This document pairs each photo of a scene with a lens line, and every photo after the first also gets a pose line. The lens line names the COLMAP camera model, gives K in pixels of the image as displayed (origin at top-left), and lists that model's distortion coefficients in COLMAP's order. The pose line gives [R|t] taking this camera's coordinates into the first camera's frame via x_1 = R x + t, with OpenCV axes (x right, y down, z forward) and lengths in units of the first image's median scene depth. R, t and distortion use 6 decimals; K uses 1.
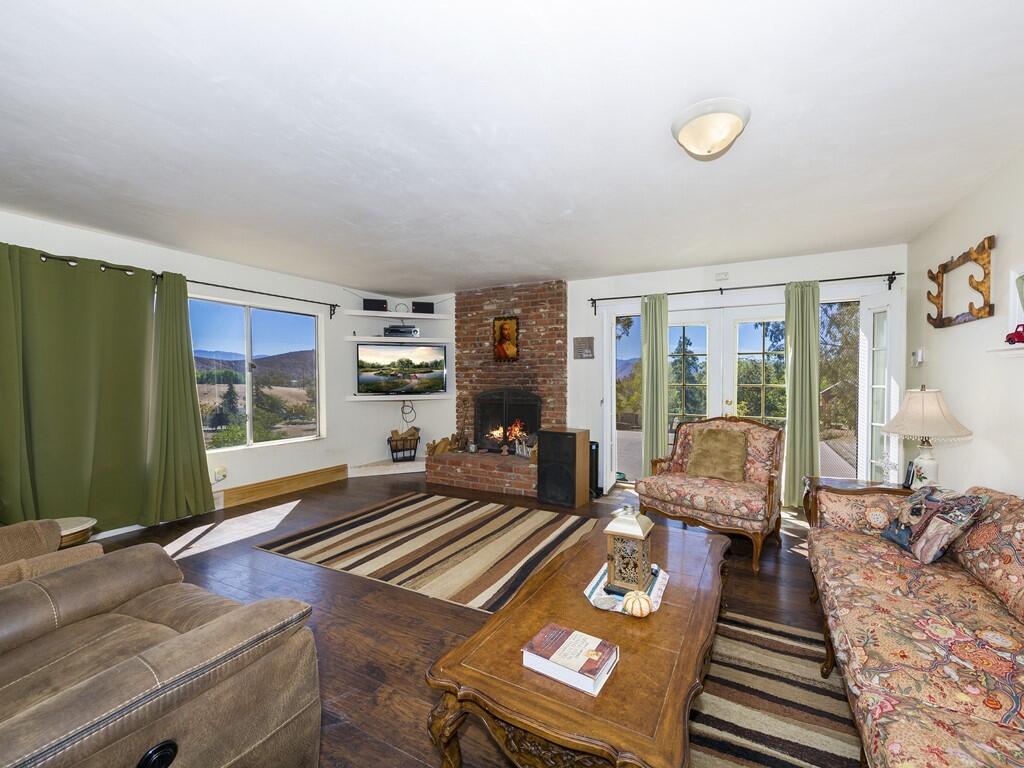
lens RADIAL K [[422.6, 0, 512.0], [0, 422.6, 384.0], [0, 0, 1]] dist [-0.002509, -0.000138]
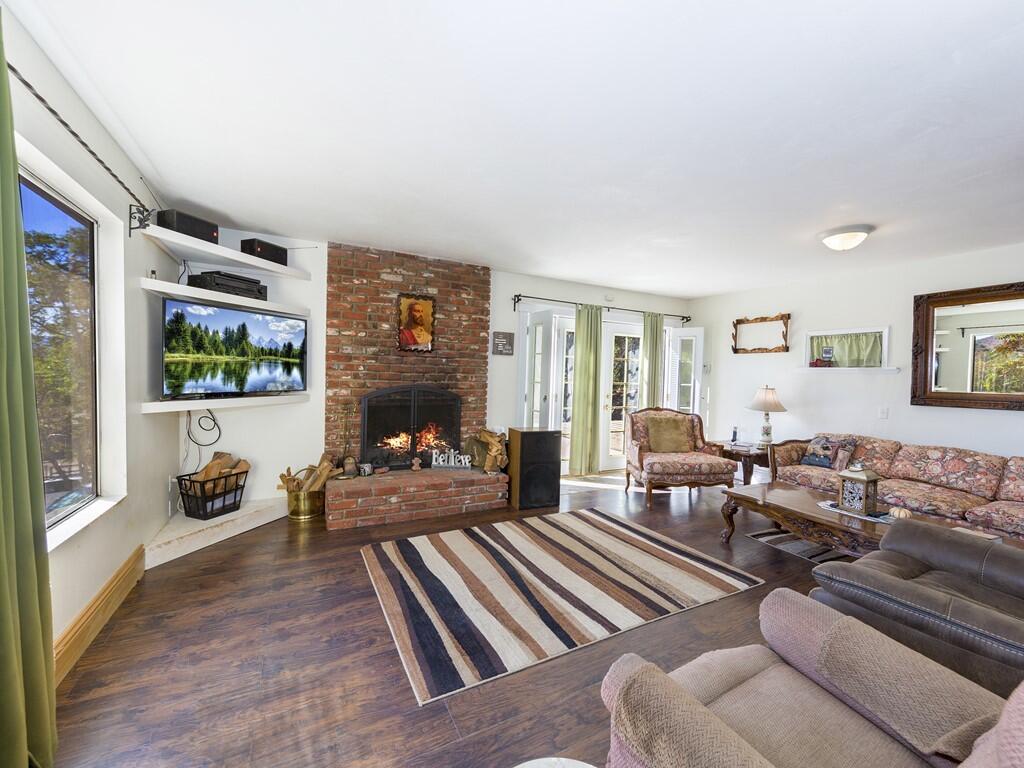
lens RADIAL K [[461.1, 0, 512.0], [0, 461.1, 384.0], [0, 0, 1]] dist [0.003080, 0.000074]
pose [[0.542369, -0.005285, 0.840124, -0.650322], [-0.015561, 0.999745, 0.016335, -0.010119], [-0.839997, -0.021933, 0.542148, 0.387658]]
